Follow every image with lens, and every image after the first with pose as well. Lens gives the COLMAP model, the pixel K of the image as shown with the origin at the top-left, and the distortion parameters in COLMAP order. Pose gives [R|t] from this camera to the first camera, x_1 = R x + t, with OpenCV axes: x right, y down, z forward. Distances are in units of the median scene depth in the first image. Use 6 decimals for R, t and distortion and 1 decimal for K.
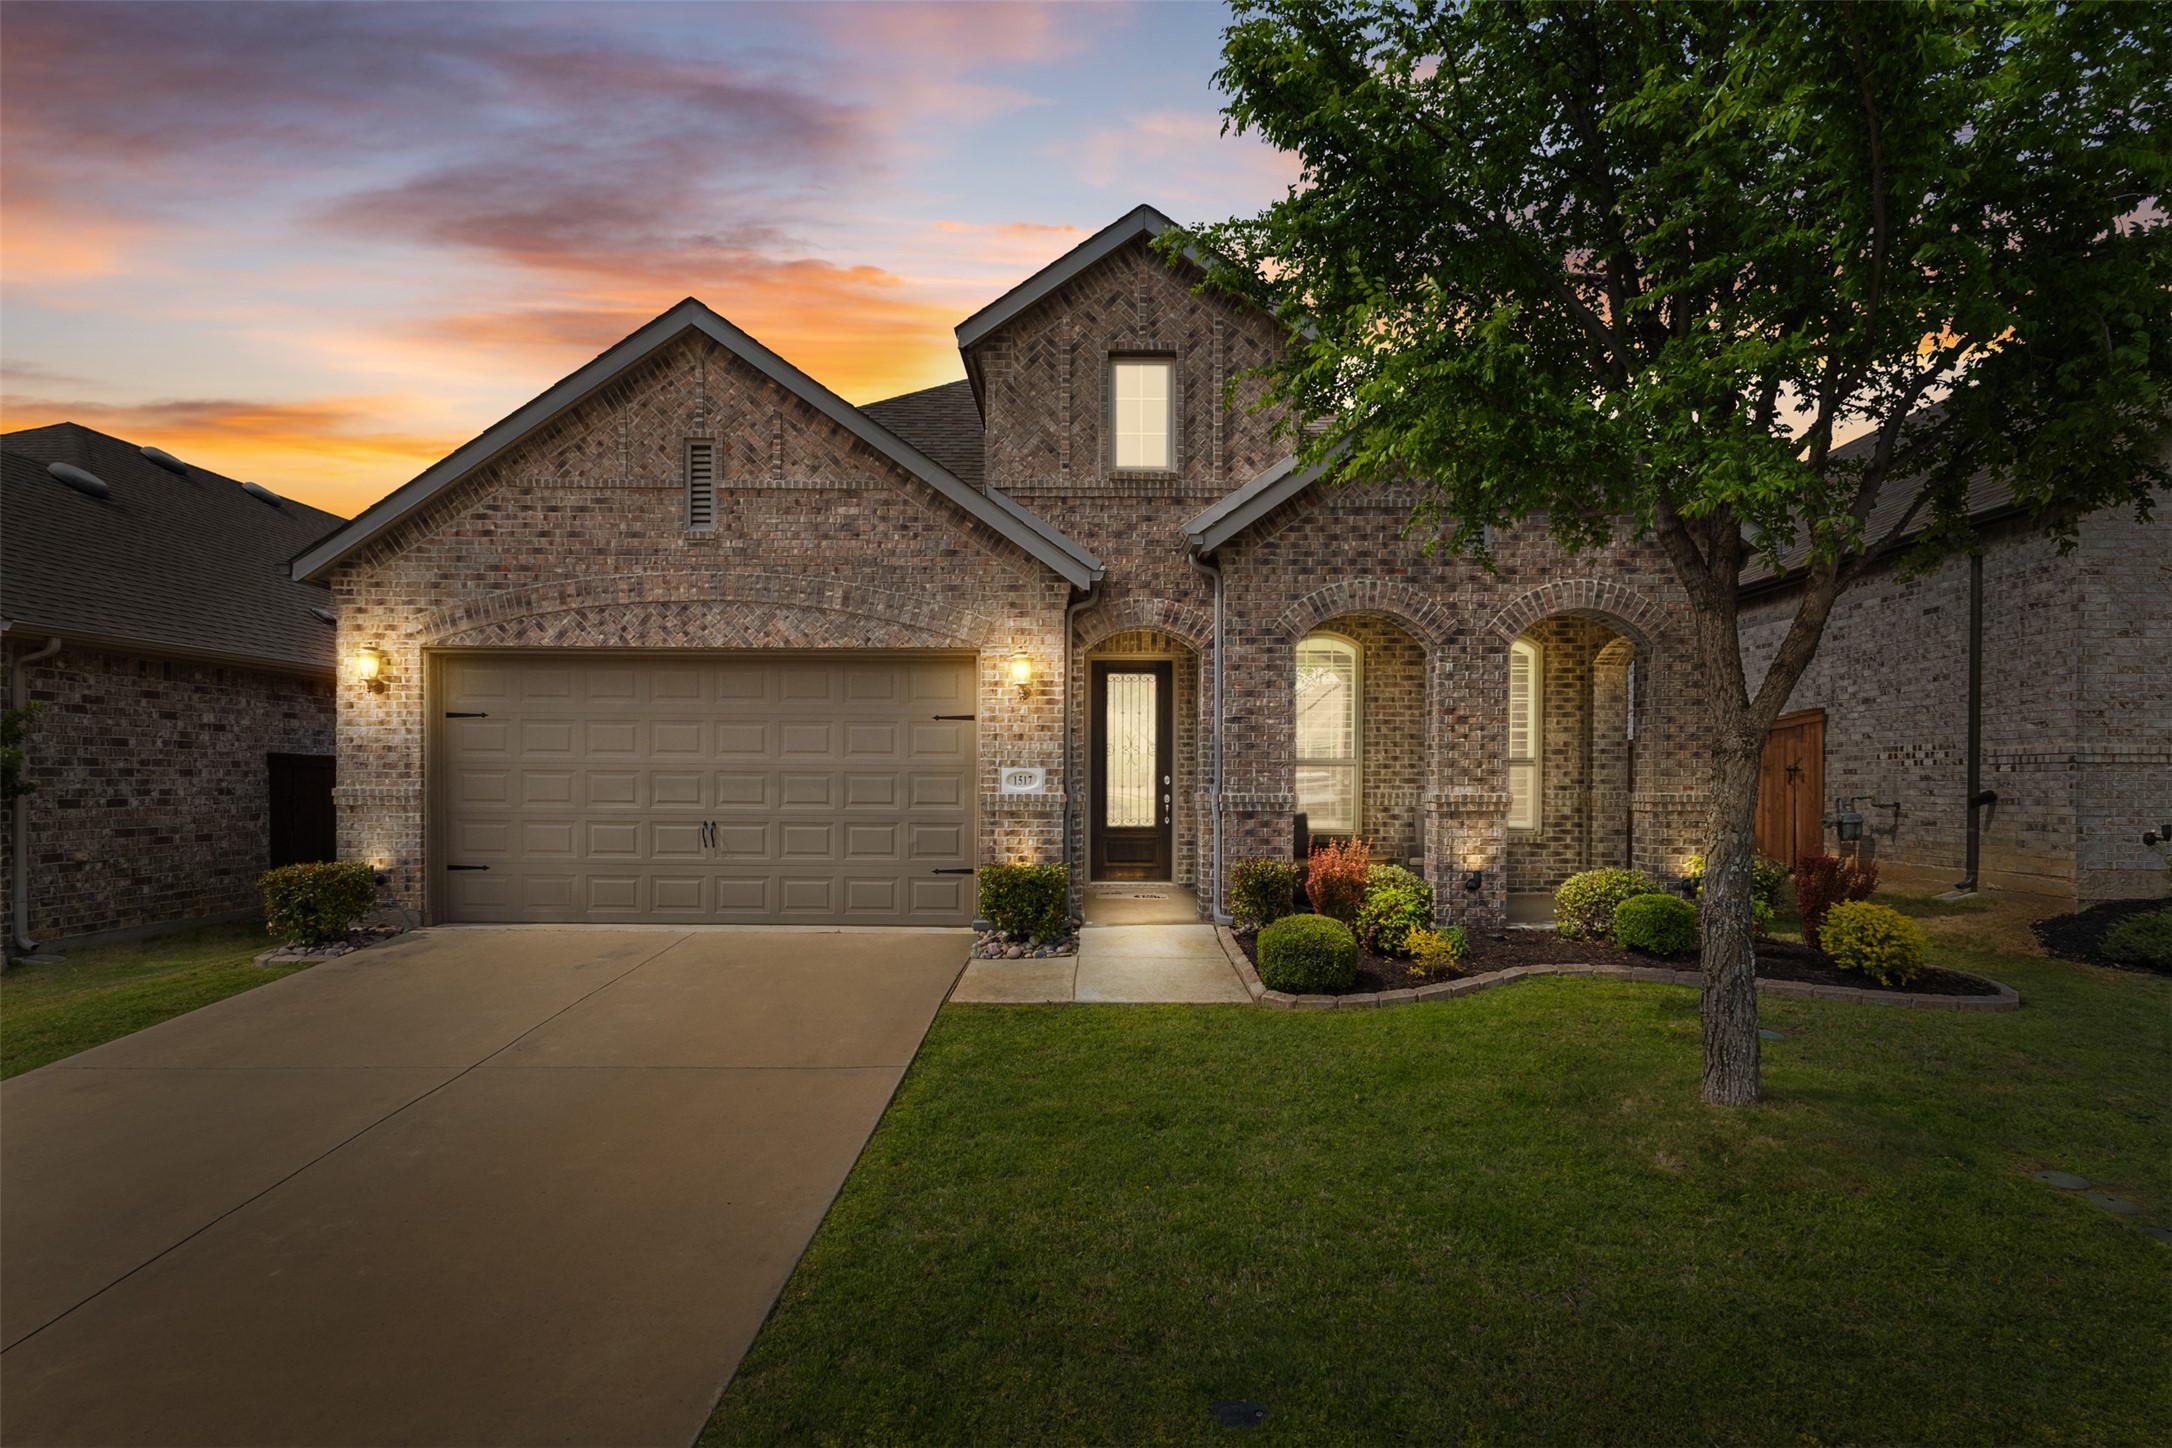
lens RADIAL K [[997.2, 0, 1090.4], [0, 997.2, 780.3], [0, 0, 1]] dist [0.004754, 0.000211]
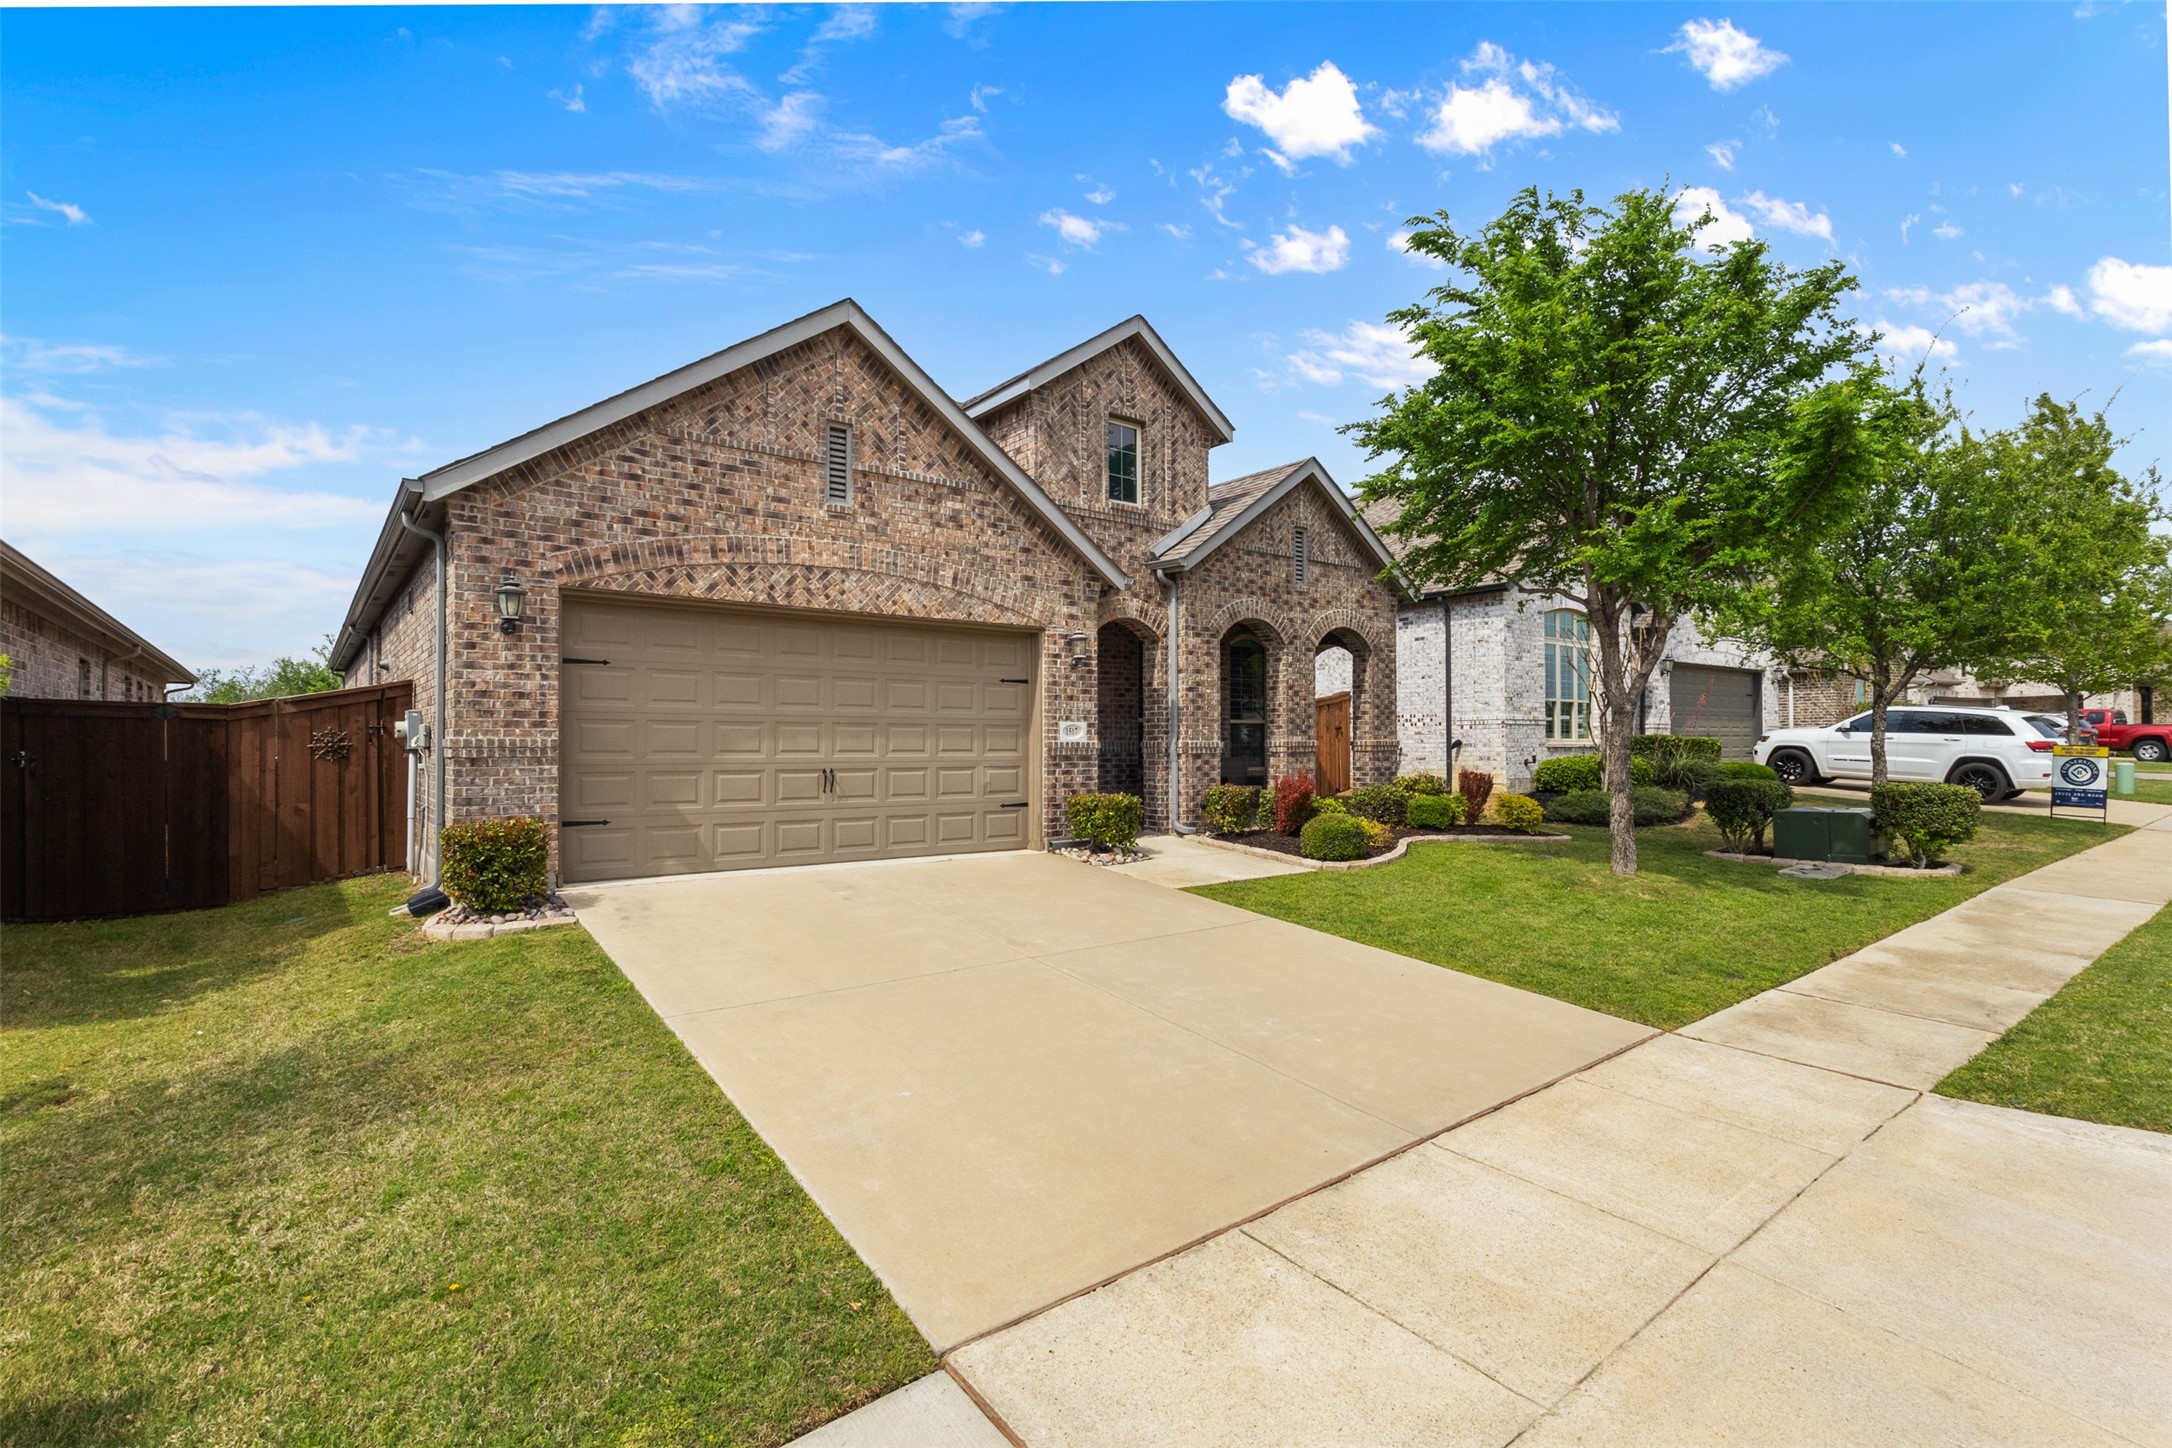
lens RADIAL K [[997.2, 0, 1077.2], [0, 997.2, 728.5], [0, 0, 1]] dist [0.004754, 0.000211]
pose [[0.795138, 0.004018, 0.606415, -0.849438], [0.011489, 0.999699, -0.021689, 0.024288], [-0.606319, 0.024213, 0.794853, -0.030966]]
